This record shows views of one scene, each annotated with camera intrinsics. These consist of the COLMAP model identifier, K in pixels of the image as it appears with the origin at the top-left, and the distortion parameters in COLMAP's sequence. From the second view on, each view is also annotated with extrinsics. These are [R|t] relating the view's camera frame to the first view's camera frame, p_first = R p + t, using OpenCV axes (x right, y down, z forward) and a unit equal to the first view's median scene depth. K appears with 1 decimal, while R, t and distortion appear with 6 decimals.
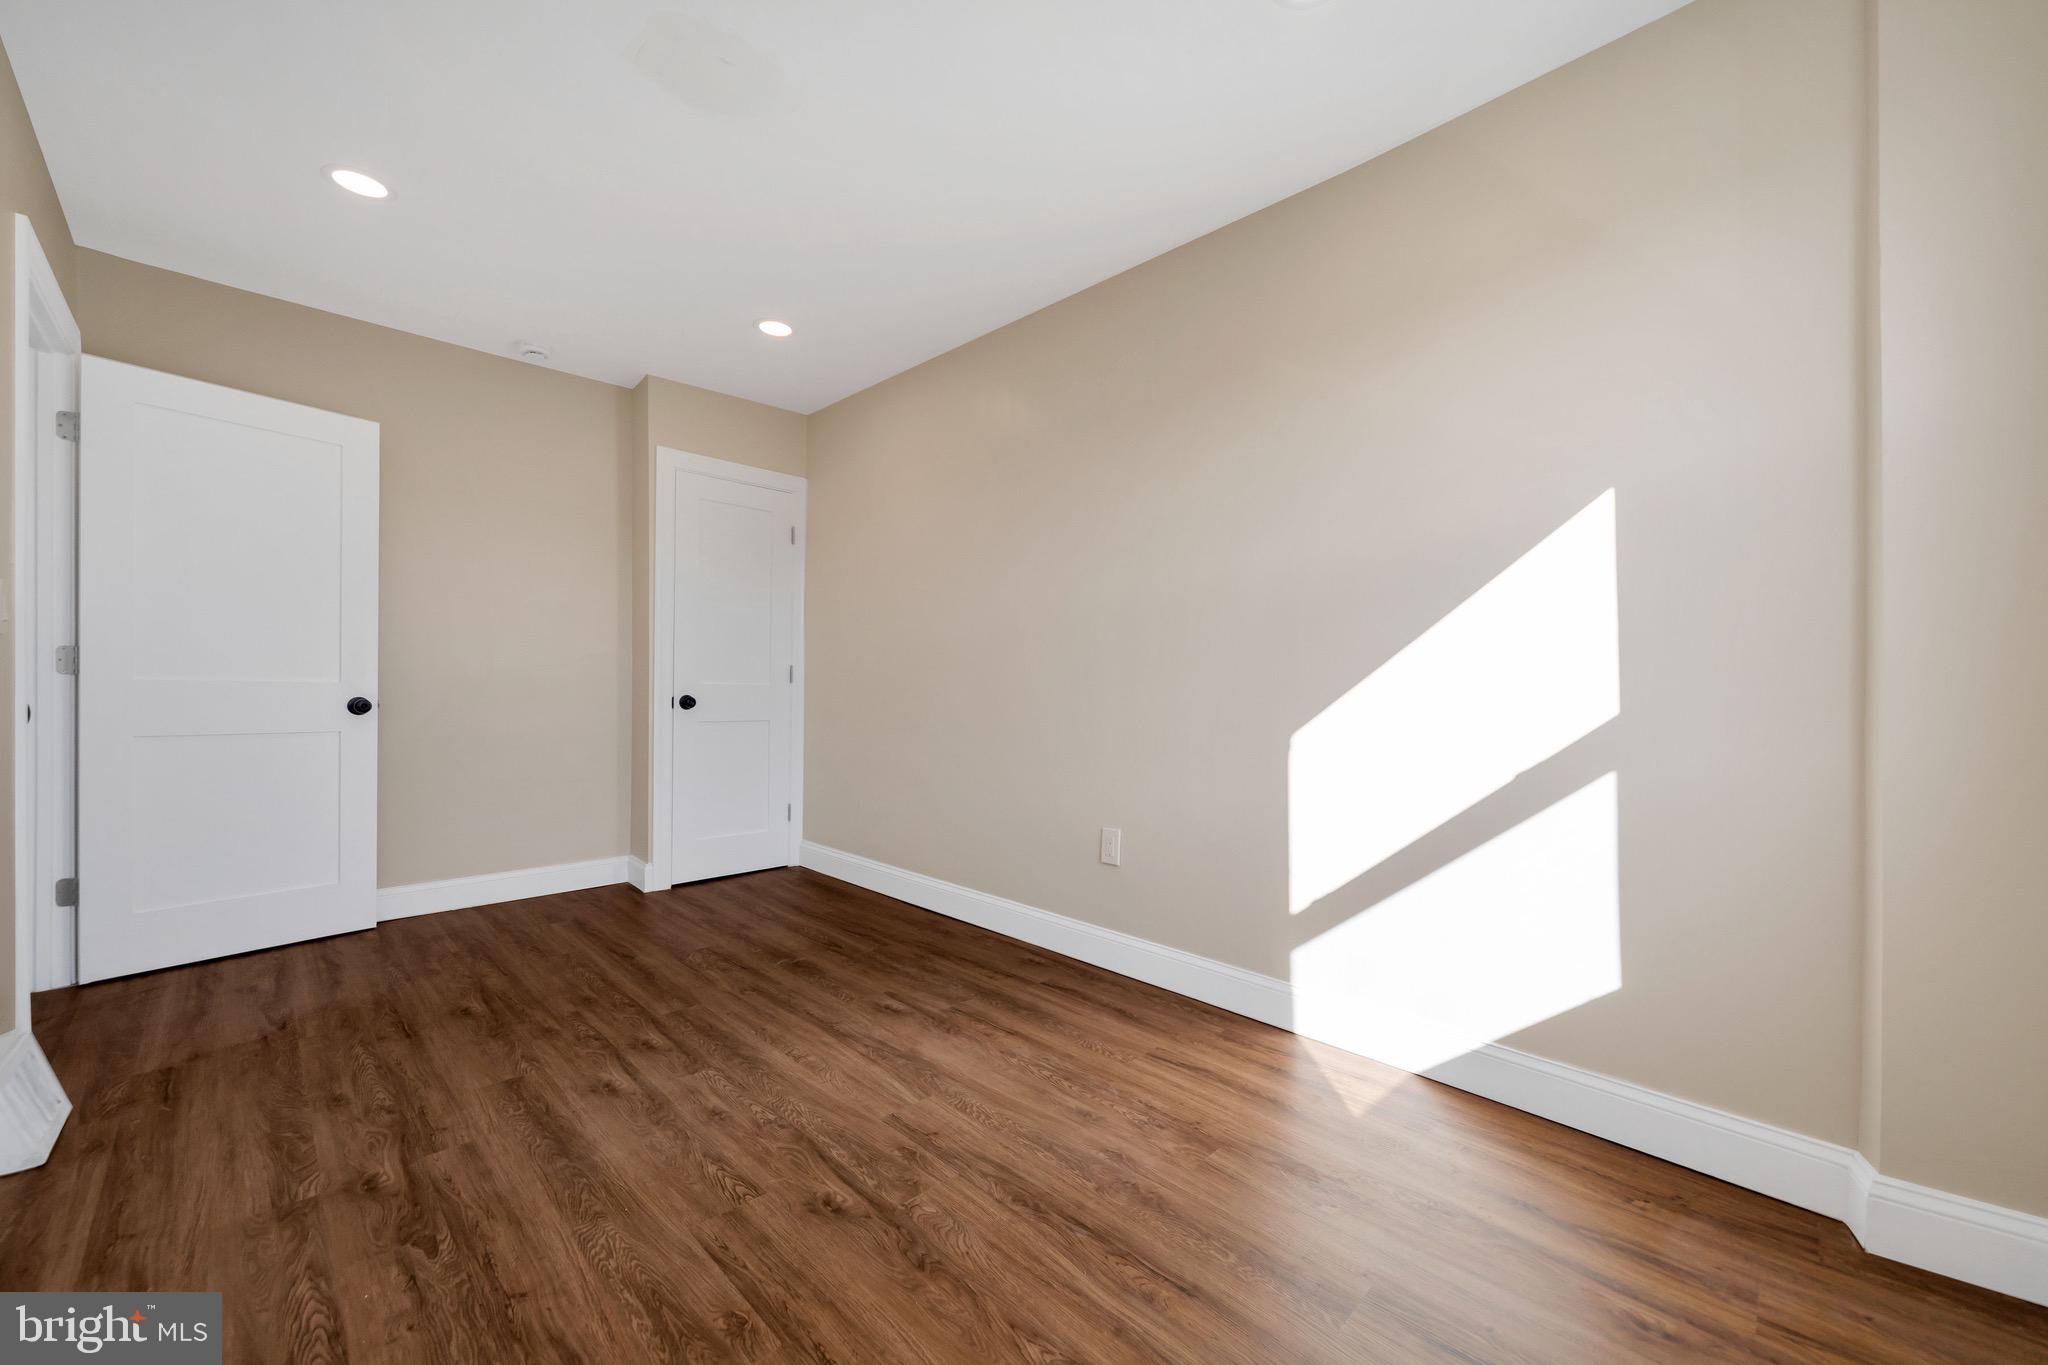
lens RADIAL K [[772.8, 0, 1014.7], [0, 772.8, 691.4], [0, 0, 1]] dist [0.002118, -0.000221]
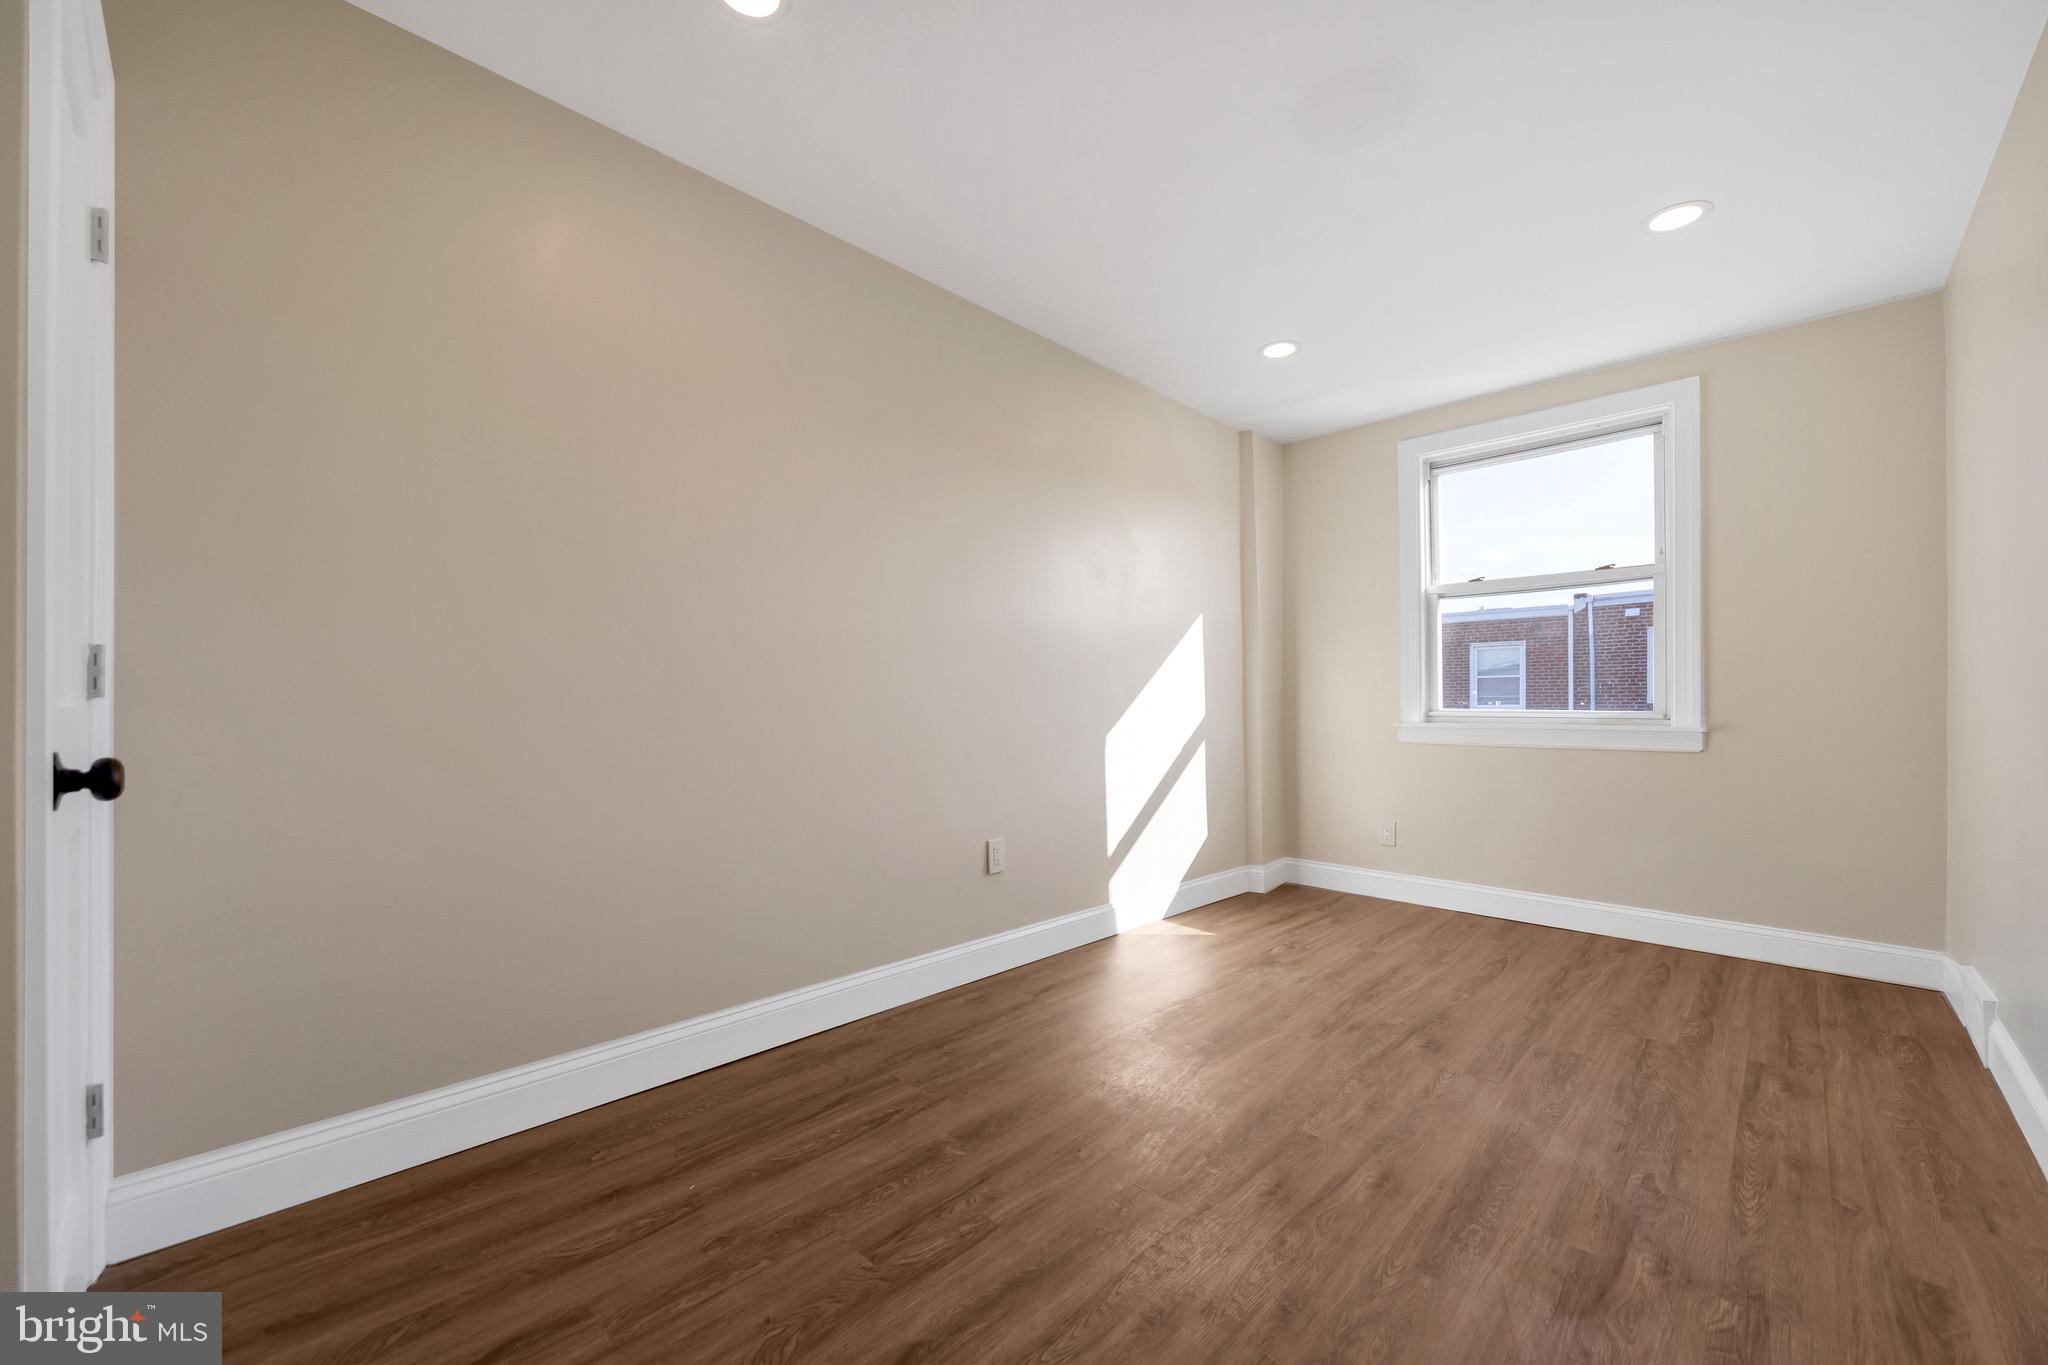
lens RADIAL K [[827.7, 0, 1019.2], [0, 827.7, 688.1], [0, 0, 1]] dist [0.006416, -0.001012]
pose [[-0.031599, 0.010149, 0.999449, -1.515853], [0.001318, 0.999948, -0.010113, -0.023542], [-0.999500, 0.000998, -0.031611, 1.513075]]
